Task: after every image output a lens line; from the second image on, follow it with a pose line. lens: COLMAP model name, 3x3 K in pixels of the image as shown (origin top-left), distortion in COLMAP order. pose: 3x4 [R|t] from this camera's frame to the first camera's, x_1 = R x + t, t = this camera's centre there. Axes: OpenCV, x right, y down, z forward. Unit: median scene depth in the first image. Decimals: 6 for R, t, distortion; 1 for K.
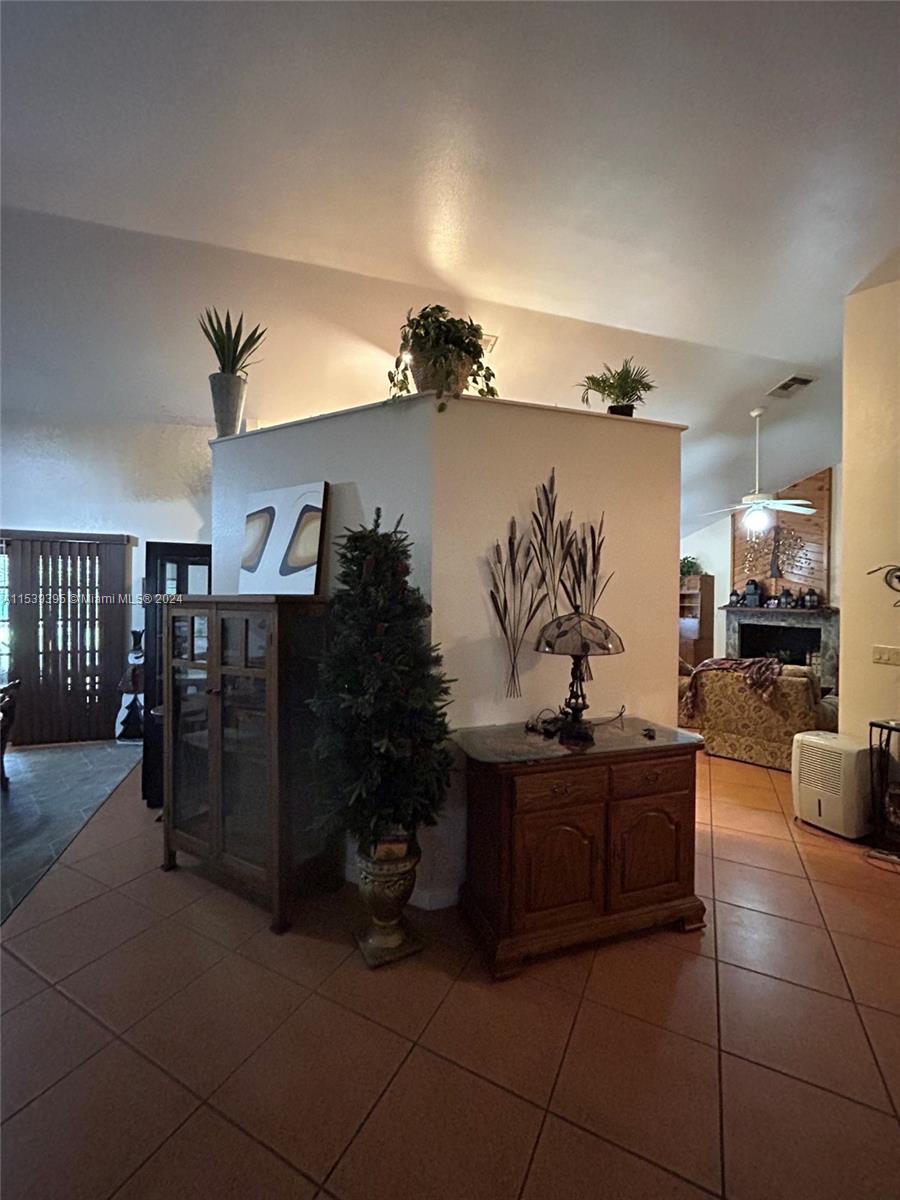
lens RADIAL K [[485.1, 0, 451.0], [0, 485.1, 601.0], [0, 0, 1]] dist [0.001577, -0.000678]
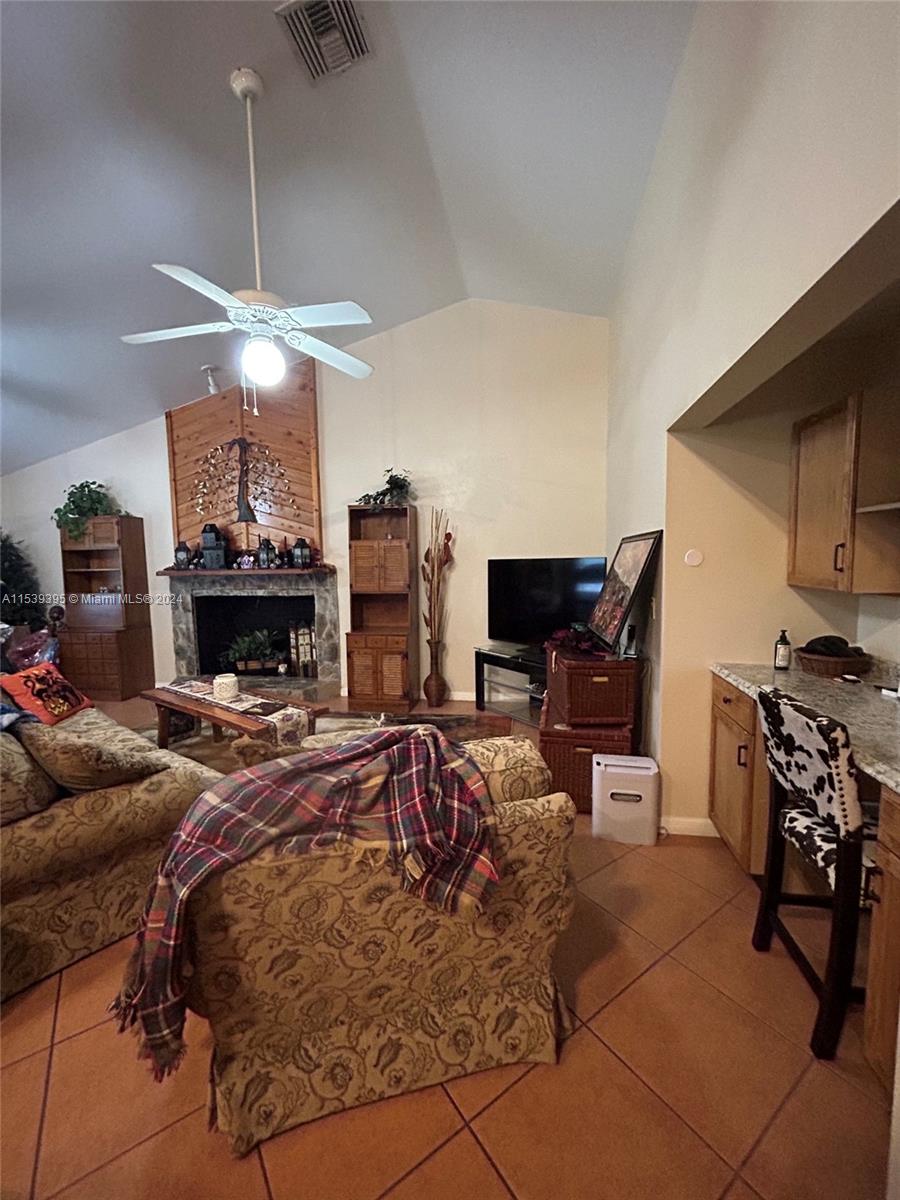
lens RADIAL K [[485.1, 0, 452.3], [0, 485.1, 599.7], [0, 0, 1]] dist [0.001577, -0.000678]
pose [[0.463433, -0.094614, 0.881066, 0.222104], [0.029858, 0.995386, 0.091186, 0.004265], [-0.885629, -0.015952, 0.464120, 0.462456]]
